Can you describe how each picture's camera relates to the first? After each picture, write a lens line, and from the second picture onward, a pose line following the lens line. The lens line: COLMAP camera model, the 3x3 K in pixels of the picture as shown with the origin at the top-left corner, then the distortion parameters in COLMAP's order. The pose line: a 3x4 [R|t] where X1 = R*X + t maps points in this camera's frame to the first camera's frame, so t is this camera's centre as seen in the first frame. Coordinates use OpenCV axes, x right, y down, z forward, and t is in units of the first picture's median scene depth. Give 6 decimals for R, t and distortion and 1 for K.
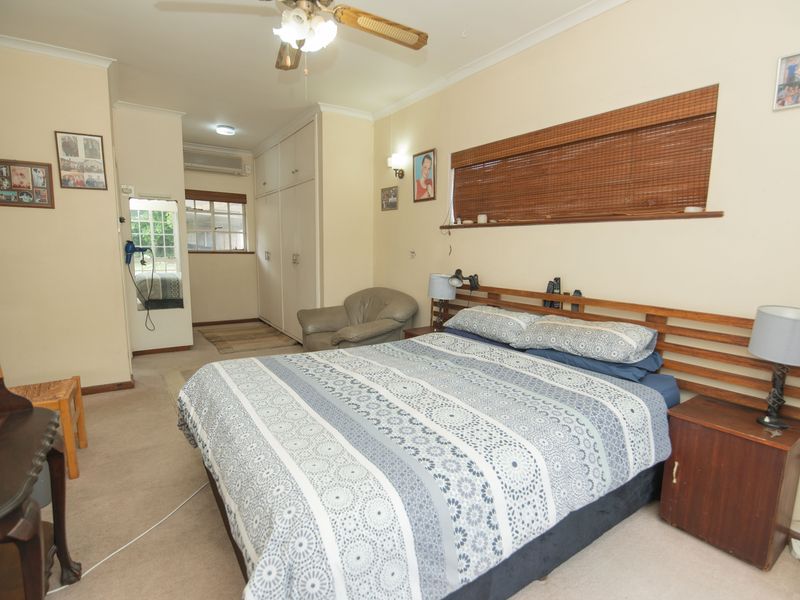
lens RADIAL K [[403.6, 0, 403.4], [0, 403.6, 304.4], [0, 0, 1]] dist [-0.000445, -0.007644]
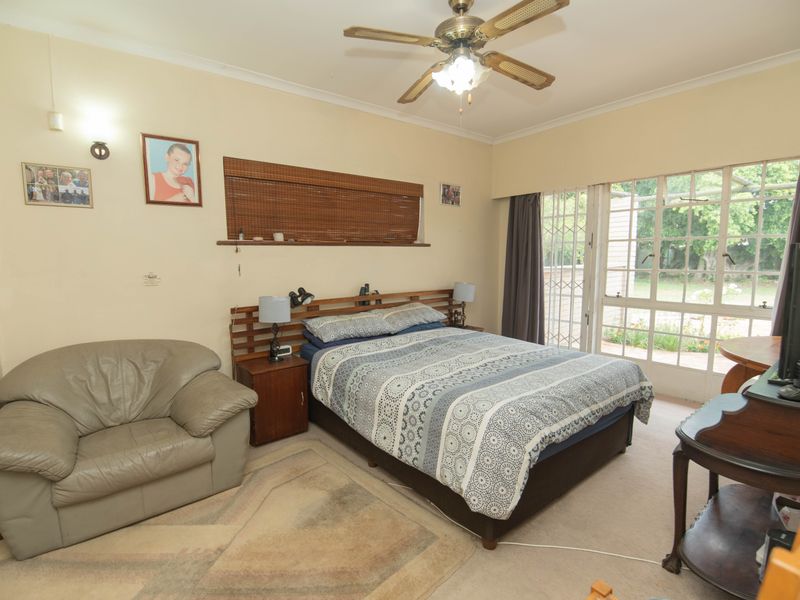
lens RADIAL K [[403.6, 0, 403.4], [0, 403.6, 304.4], [0, 0, 1]] dist [-0.000445, -0.007644]
pose [[-0.075616, -0.133925, 0.988102, -0.897738], [0.149050, 0.978288, 0.144001, -0.155696], [-0.985934, 0.158165, -0.054013, 0.826968]]
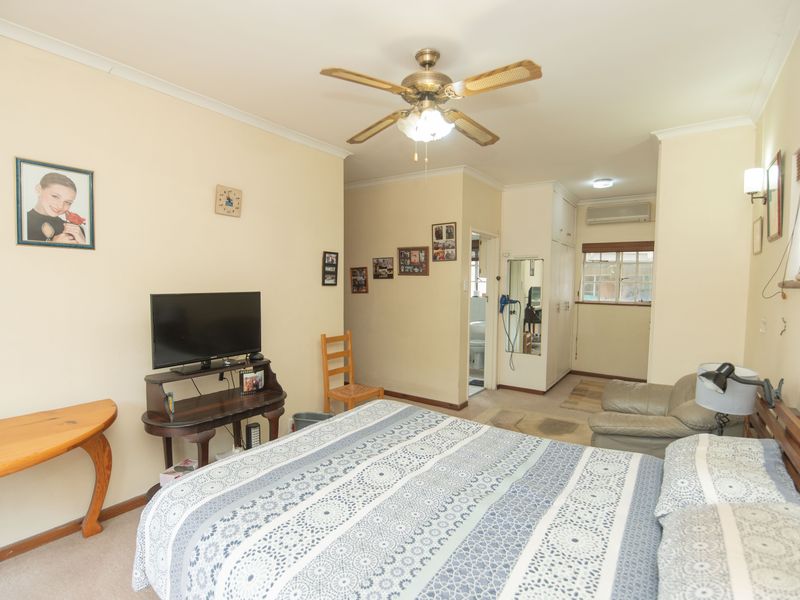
lens RADIAL K [[403.6, 0, 403.4], [0, 403.6, 304.4], [0, 0, 1]] dist [-0.000445, -0.007644]
pose [[0.354723, 0.041823, -0.934036, 0.511720], [-0.136363, 0.990631, -0.007430, -0.106796], [0.924974, 0.130004, 0.357103, 0.385170]]
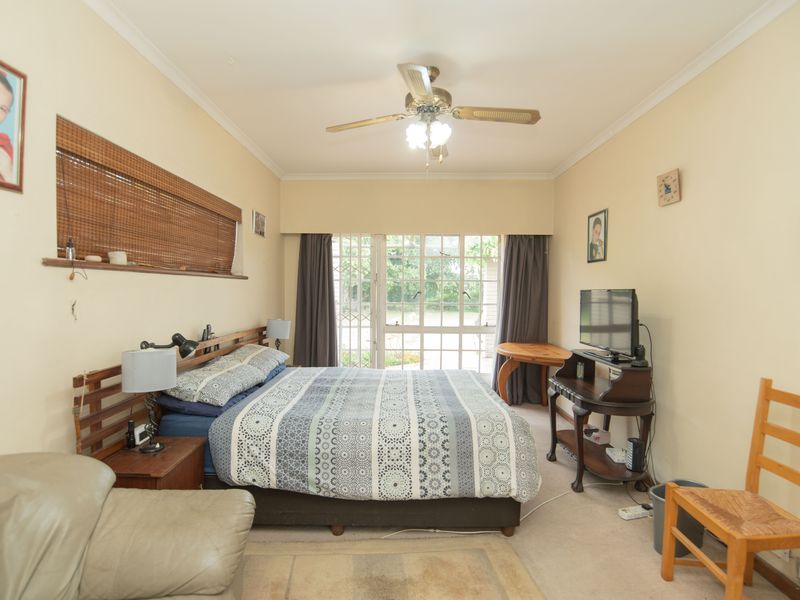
lens RADIAL K [[403.6, 0, 403.4], [0, 403.6, 304.4], [0, 0, 1]] dist [-0.000445, -0.007644]
pose [[-0.825828, -0.041855, 0.562367, -0.581341], [0.058456, 0.985516, 0.159190, -0.228367], [-0.560884, 0.164338, -0.811420, 1.364212]]
